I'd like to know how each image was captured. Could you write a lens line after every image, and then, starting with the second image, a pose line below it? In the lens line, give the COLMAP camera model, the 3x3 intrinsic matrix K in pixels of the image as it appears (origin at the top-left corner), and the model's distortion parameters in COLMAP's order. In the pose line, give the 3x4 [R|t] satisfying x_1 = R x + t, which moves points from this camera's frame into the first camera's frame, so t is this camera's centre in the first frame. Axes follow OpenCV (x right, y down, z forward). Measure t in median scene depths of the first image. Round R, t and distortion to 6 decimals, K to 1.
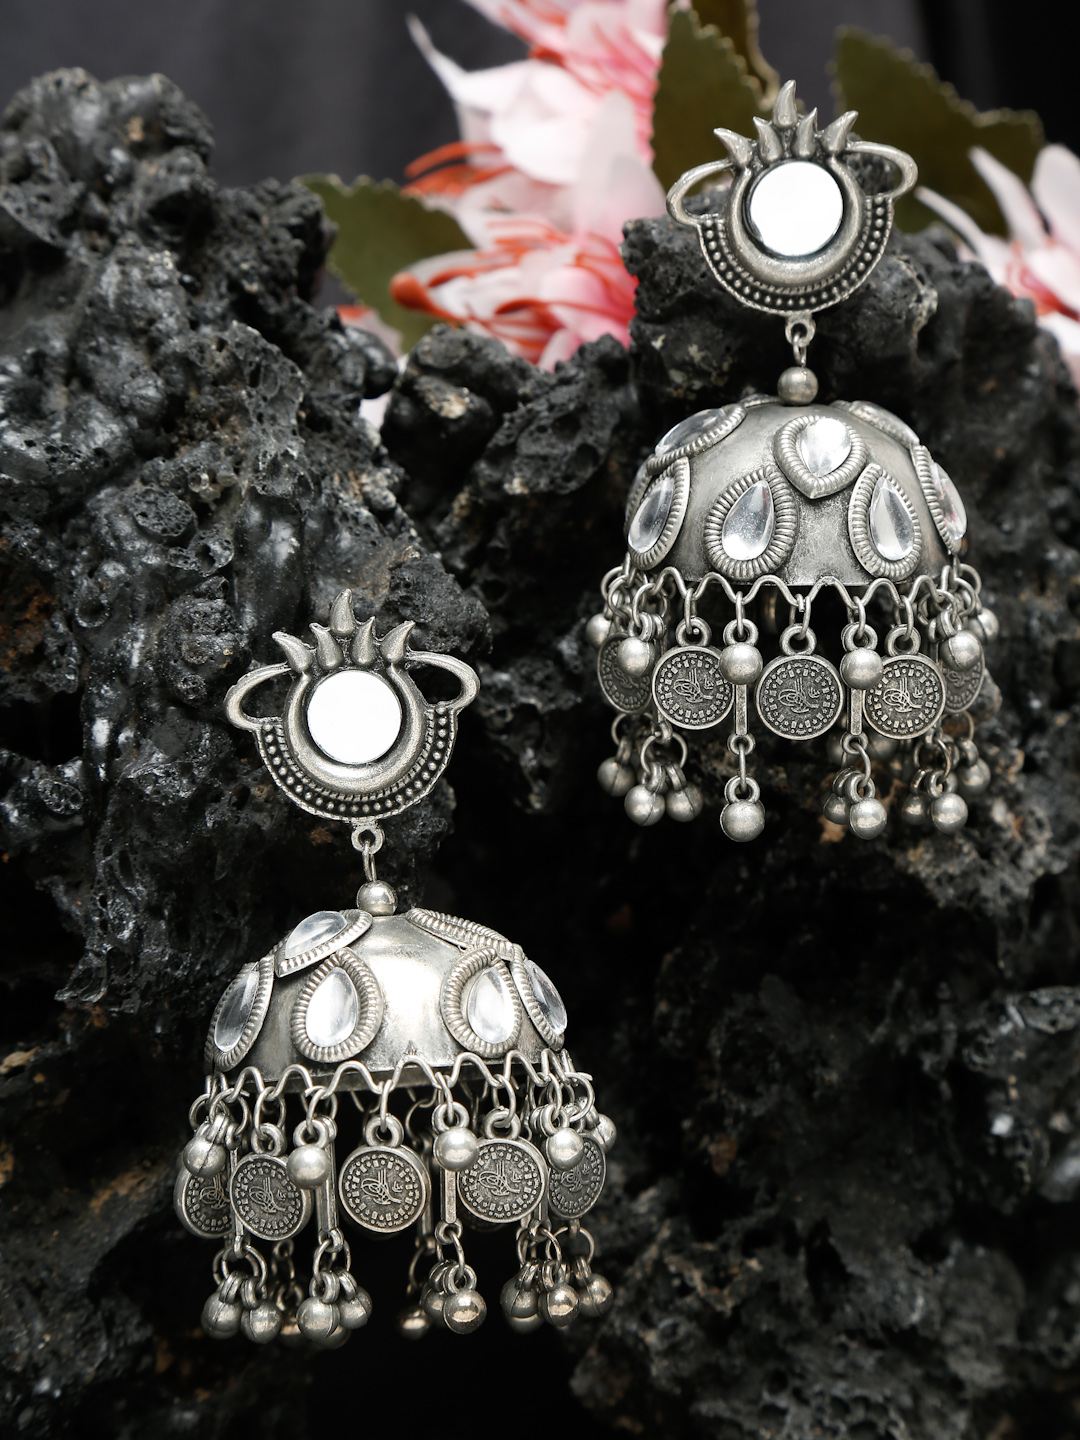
lens RADIAL K [[3874.4, 0, 541.2], [0, 3874.4, 741.7], [0, 0, 1]] dist [0.276205, 0.001259]
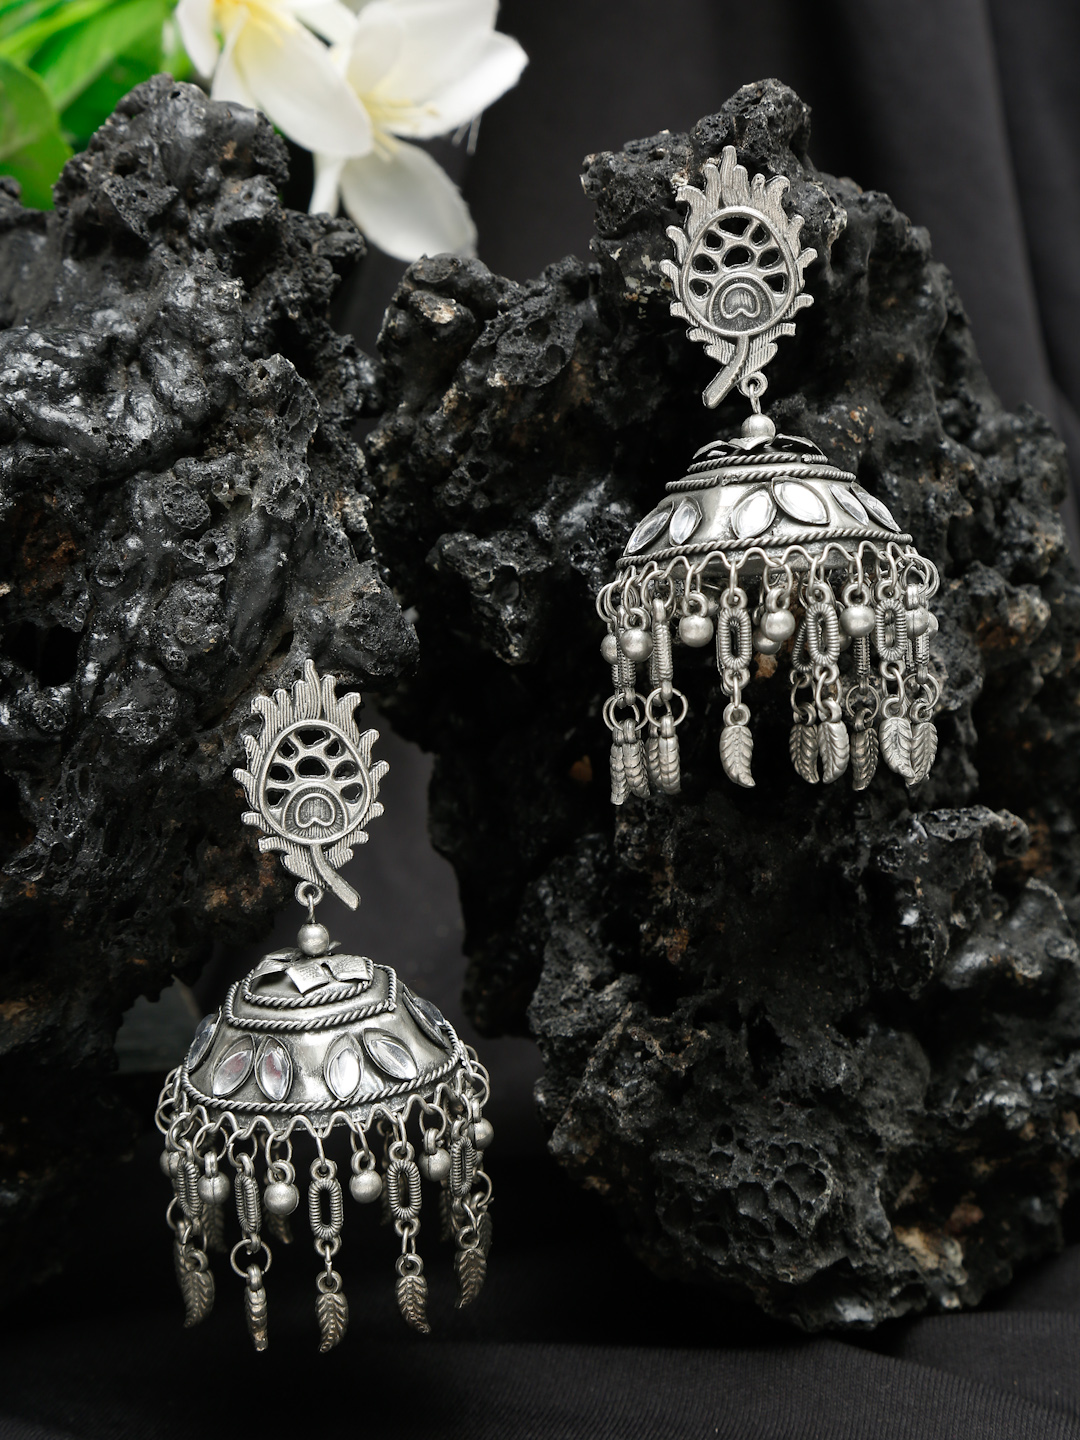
lens RADIAL K [[3920.6, 0, 537.8], [0, 3920.6, 740.1], [0, 0, 1]] dist [0.304149, -0.145052]
pose [[0.999530, -0.010385, 0.028829, -0.029350], [0.011710, 0.998864, -0.046196, 0.098775], [-0.028316, 0.046512, 0.998516, -0.197048]]
